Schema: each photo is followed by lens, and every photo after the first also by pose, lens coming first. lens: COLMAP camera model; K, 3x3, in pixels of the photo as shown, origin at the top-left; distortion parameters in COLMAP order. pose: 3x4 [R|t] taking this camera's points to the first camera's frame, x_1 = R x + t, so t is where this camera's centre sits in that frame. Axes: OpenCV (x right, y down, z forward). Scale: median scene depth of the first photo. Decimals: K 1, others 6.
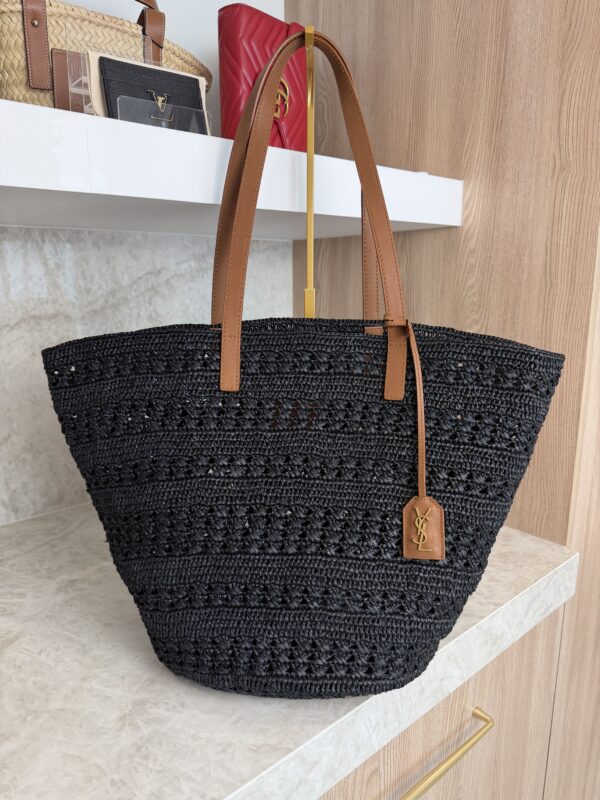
lens RADIAL K [[568.5, 0, 298.1], [0, 568.5, 397.0], [0, 0, 1]] dist [0.108106, -0.180029]
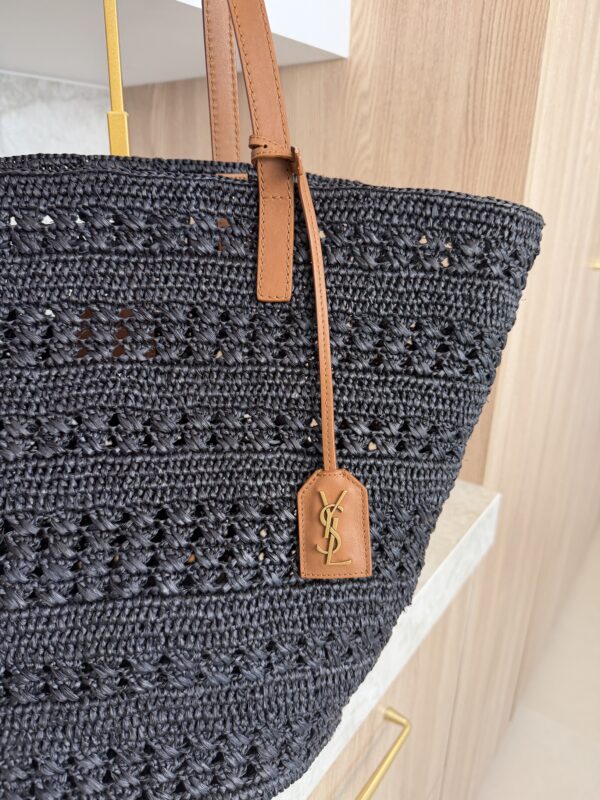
lens RADIAL K [[568.5, 0, 298.1], [0, 568.5, 397.0], [0, 0, 1]] dist [0.108106, -0.180029]
pose [[0.972247, -0.062166, 0.225548, 0.060945], [0.030362, 0.989425, 0.141830, 0.020342], [-0.231979, -0.131046, 0.963853, 0.459108]]
